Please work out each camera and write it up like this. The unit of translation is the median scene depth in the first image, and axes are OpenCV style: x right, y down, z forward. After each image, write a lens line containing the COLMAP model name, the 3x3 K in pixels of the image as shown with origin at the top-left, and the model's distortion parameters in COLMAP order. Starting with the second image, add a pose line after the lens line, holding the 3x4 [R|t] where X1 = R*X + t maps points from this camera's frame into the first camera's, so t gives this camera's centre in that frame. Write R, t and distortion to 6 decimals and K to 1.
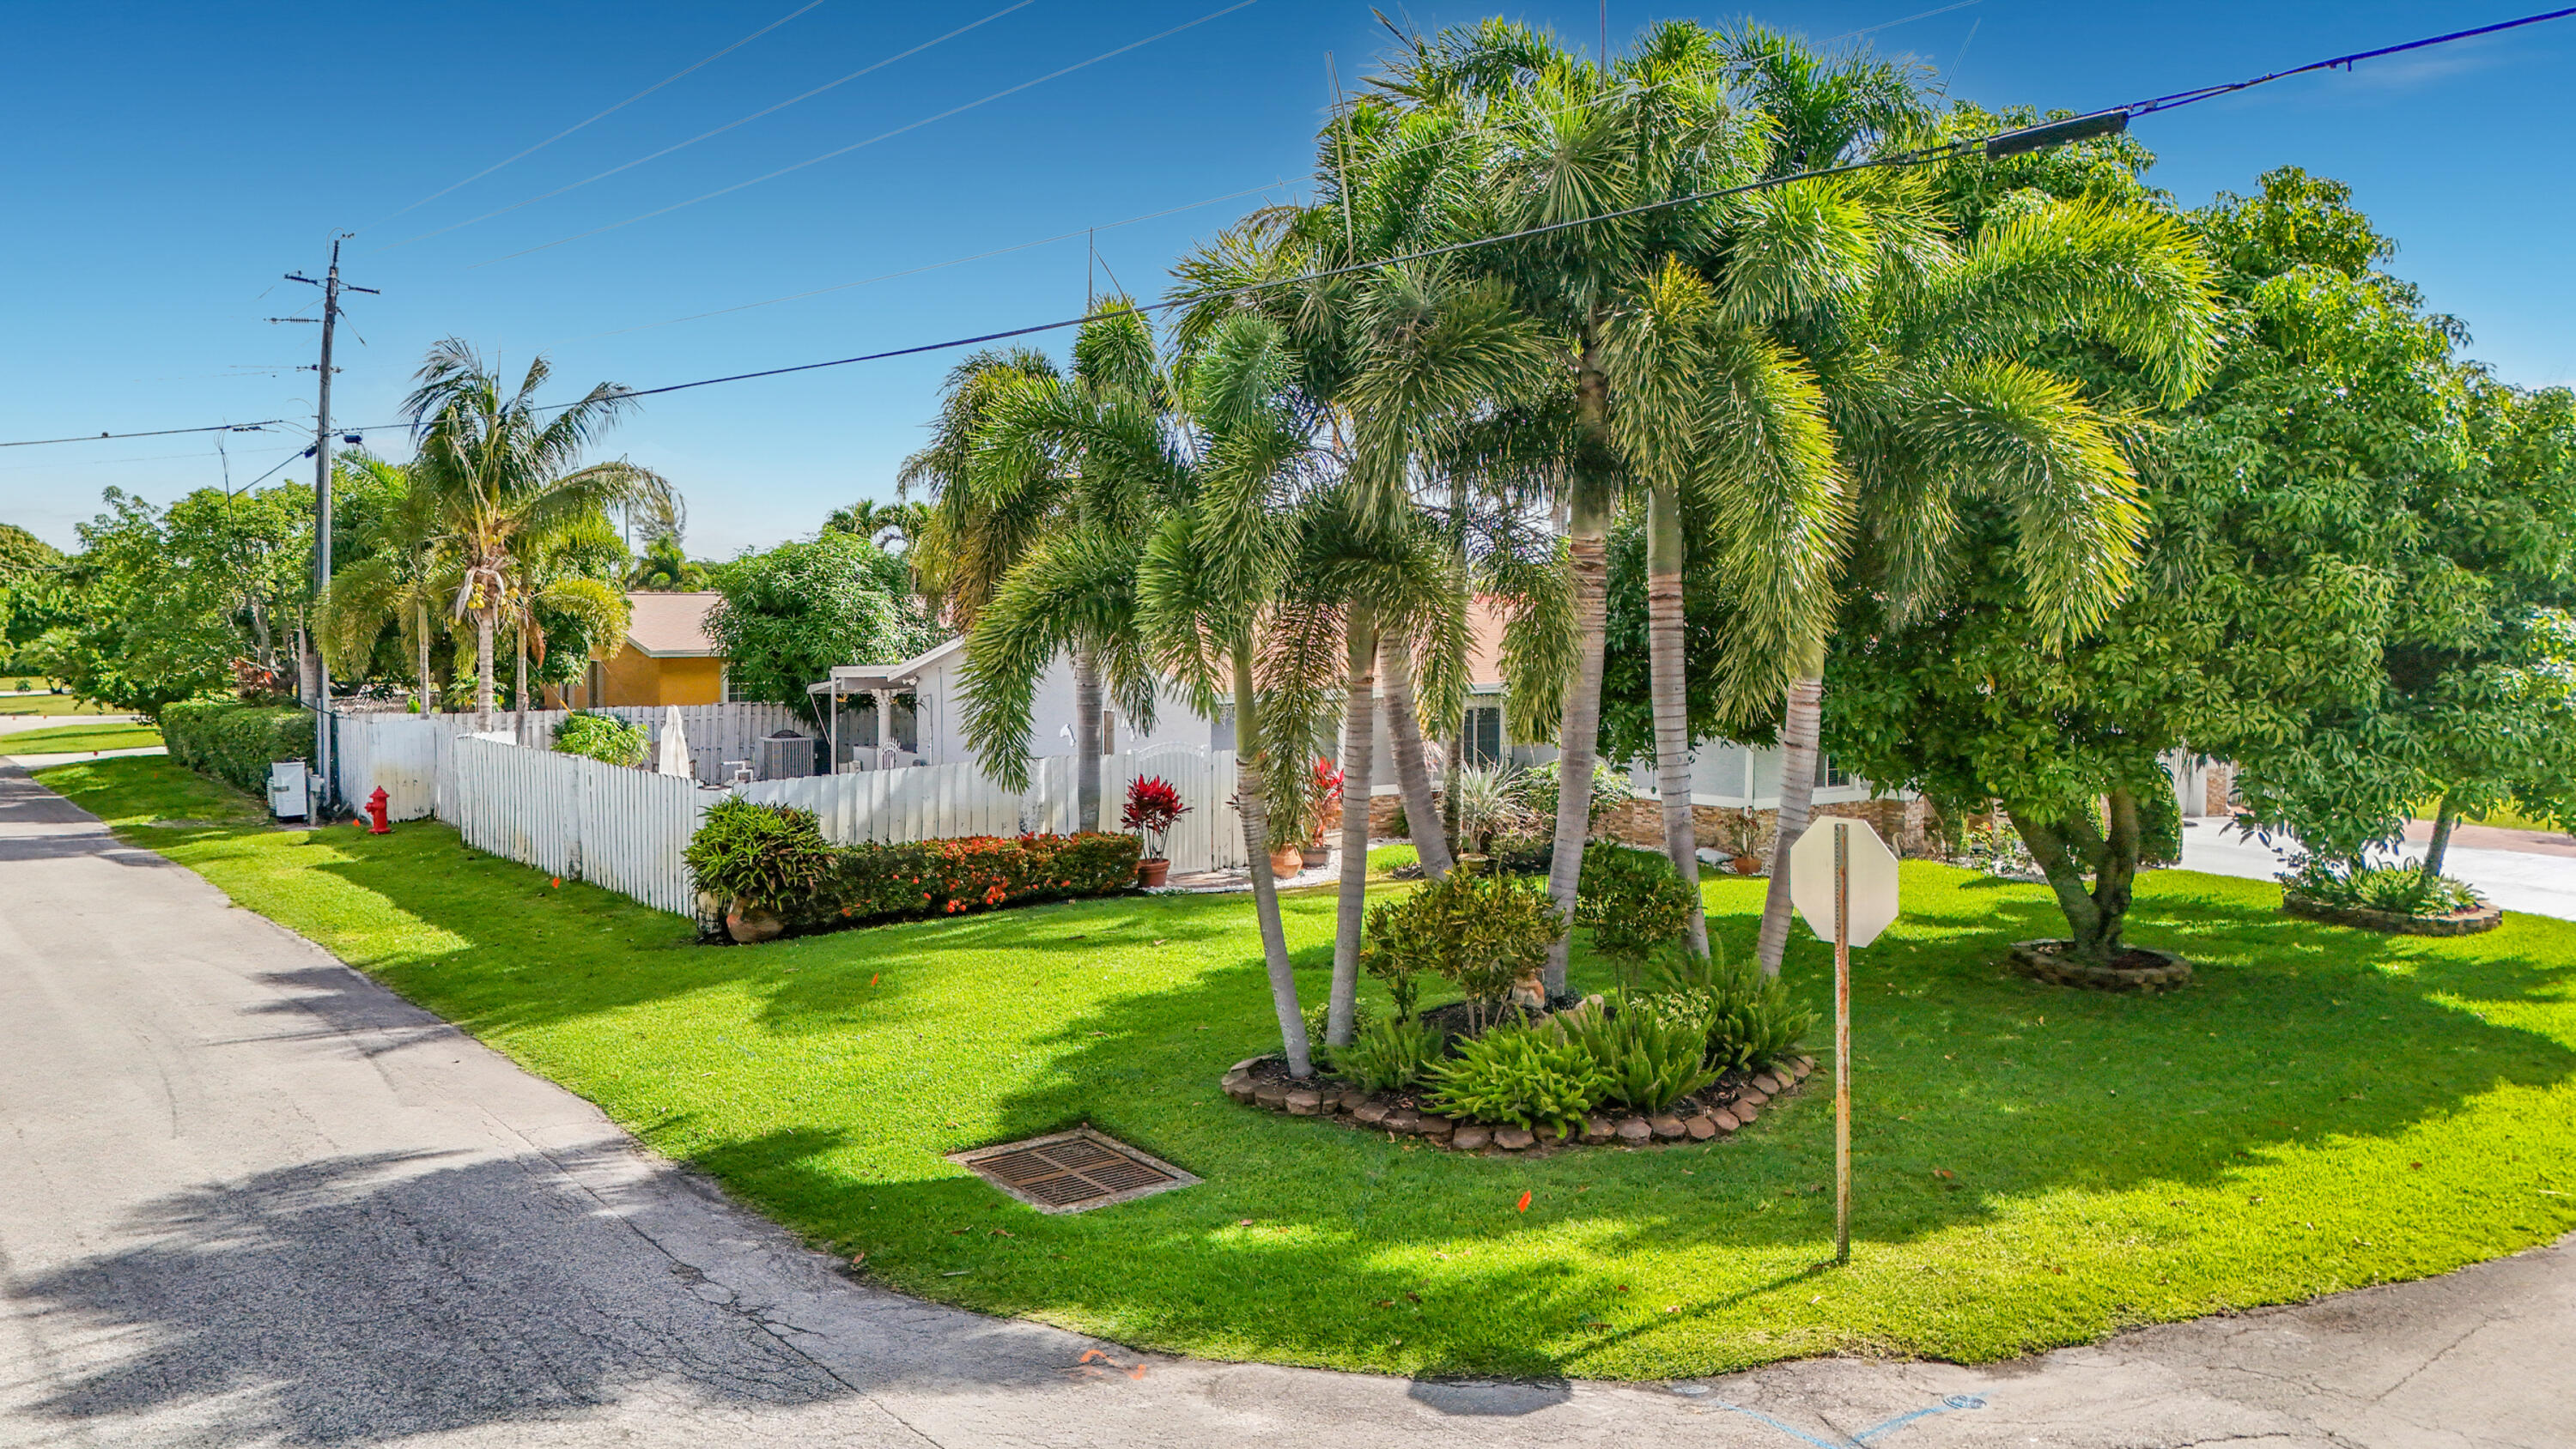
lens RADIAL K [[1888.3, 0, 1288.0], [0, 1888.3, 724.5], [0, 0, 1]] dist [-0.026984, 0.007531]
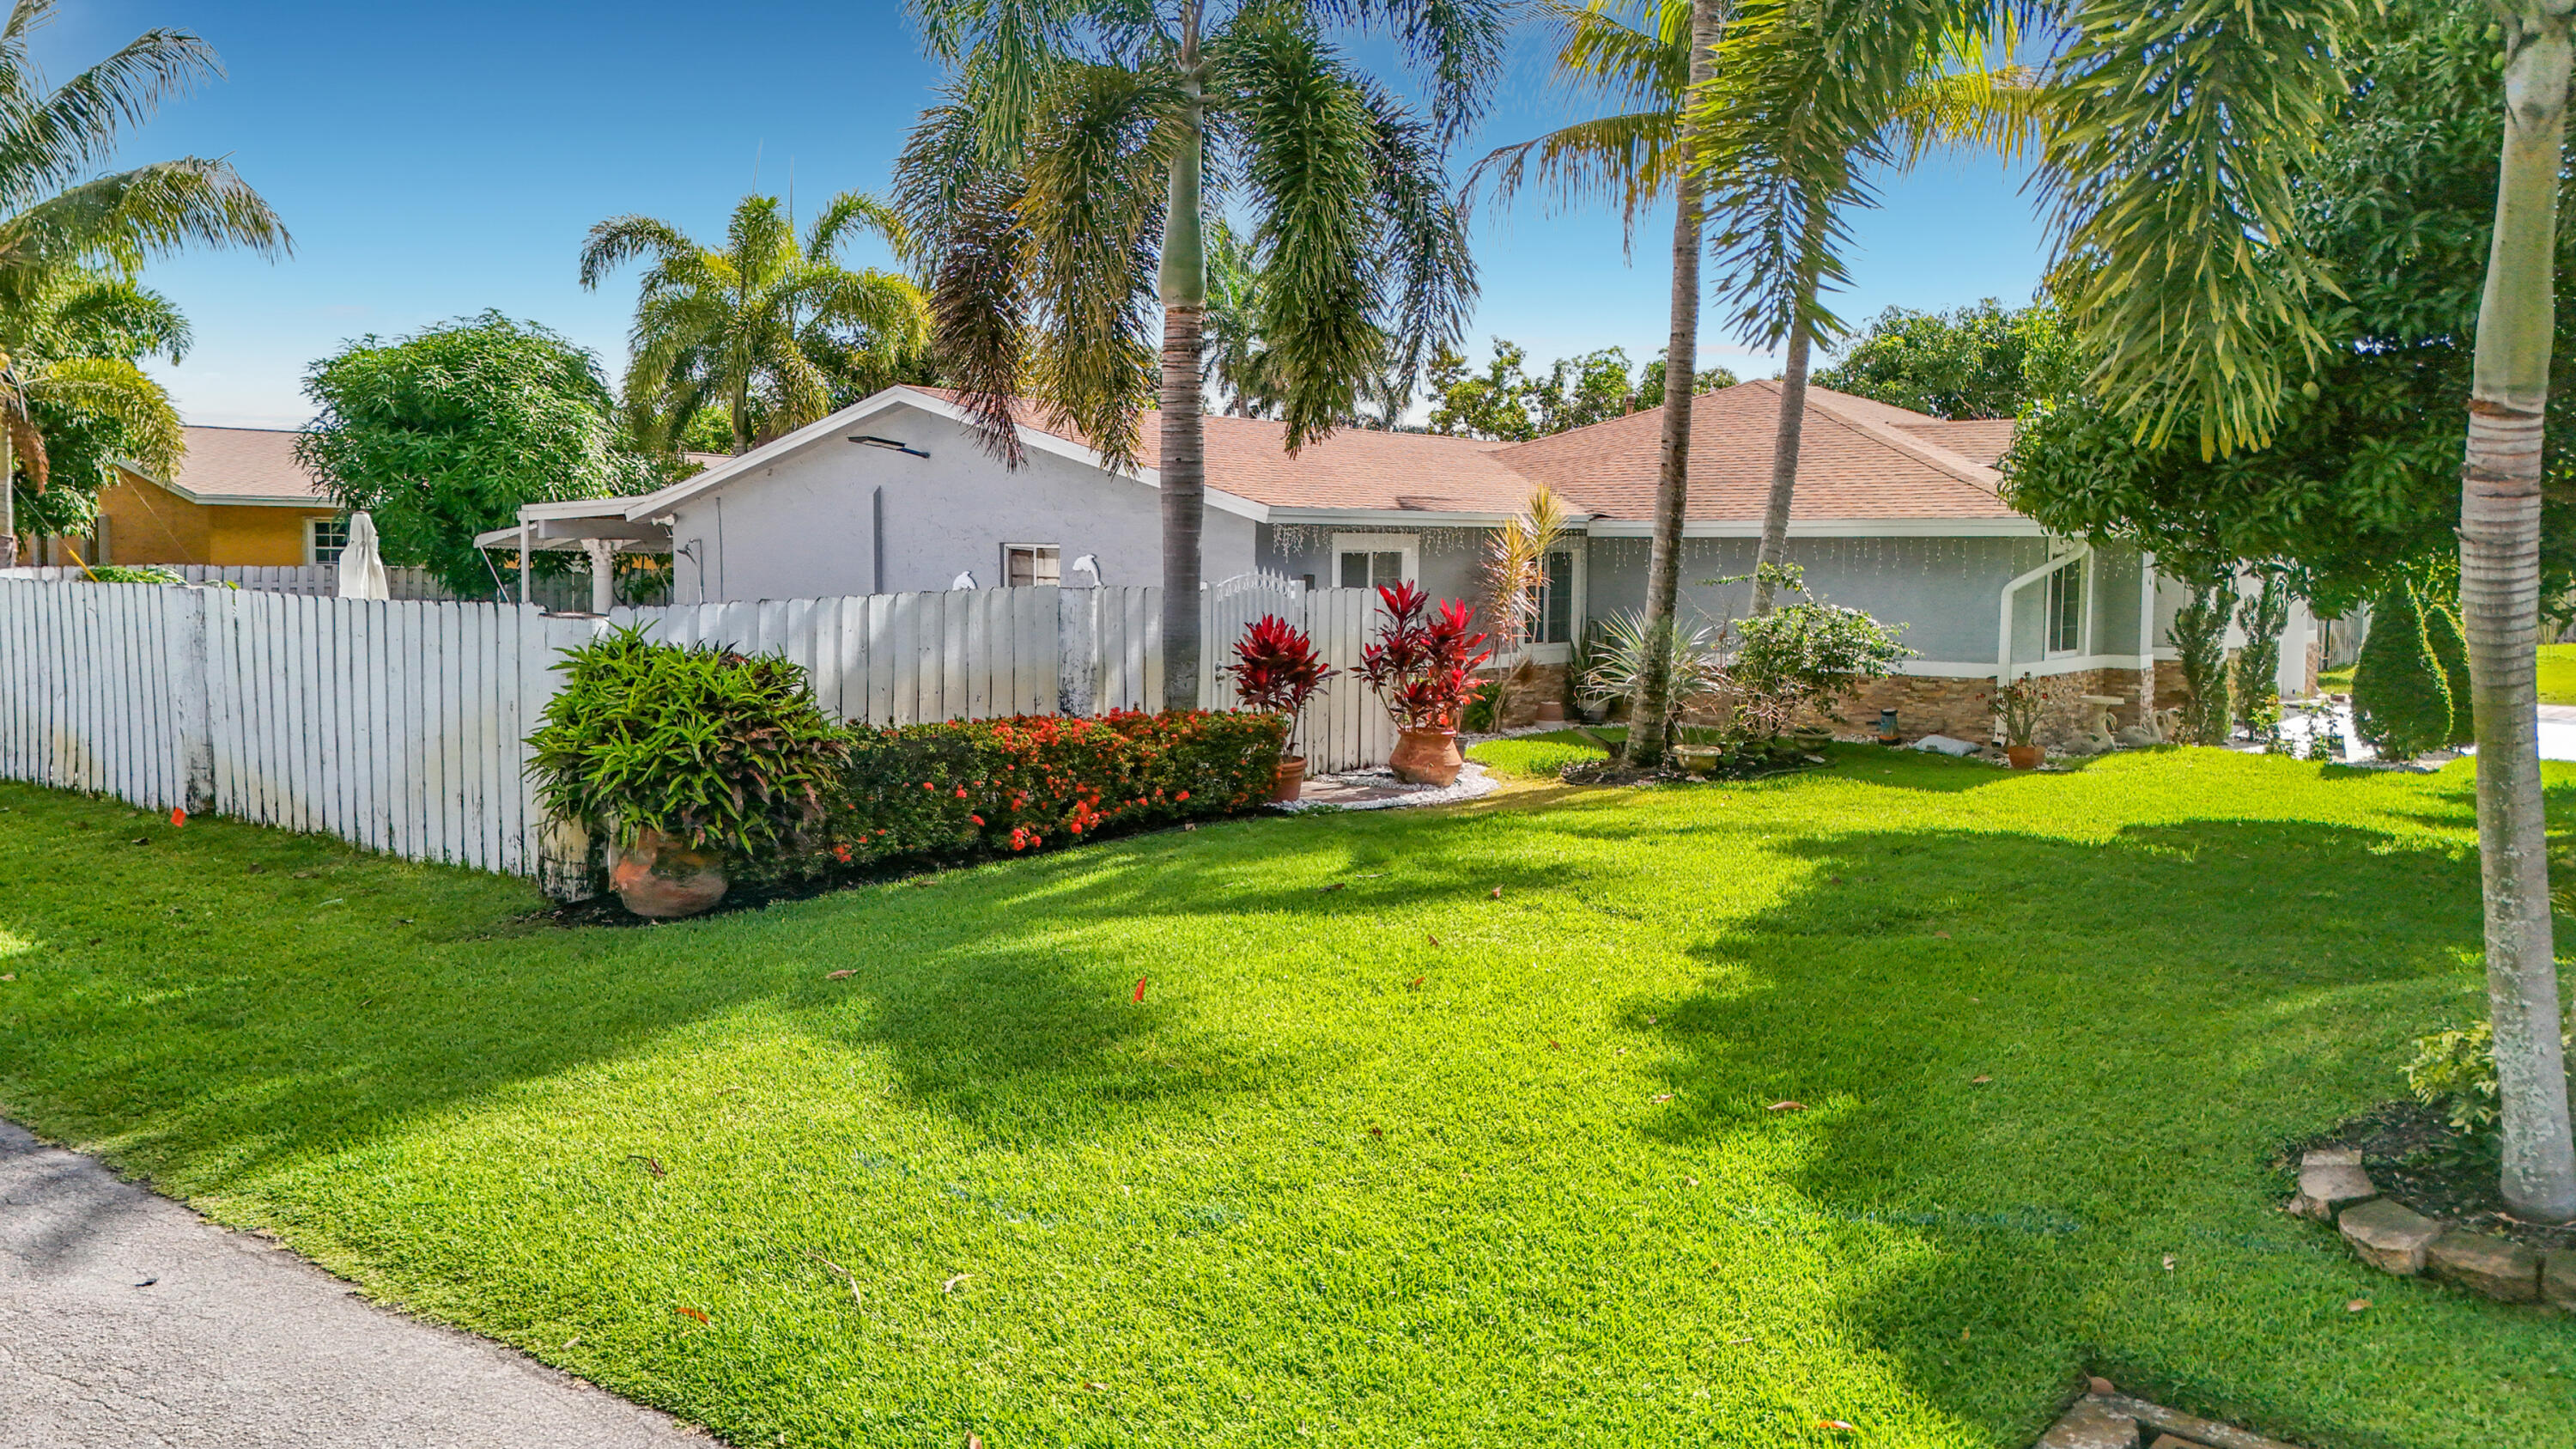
lens RADIAL K [[1888.8, 0, 1288.0], [0, 1888.8, 724.5], [0, 0, 1]] dist [-0.026984, 0.007531]
pose [[0.967369, -0.008809, 0.253217, -0.220280], [0.001586, 0.999586, 0.028713, 0.043570], [-0.253365, -0.027375, 0.966983, 0.413591]]
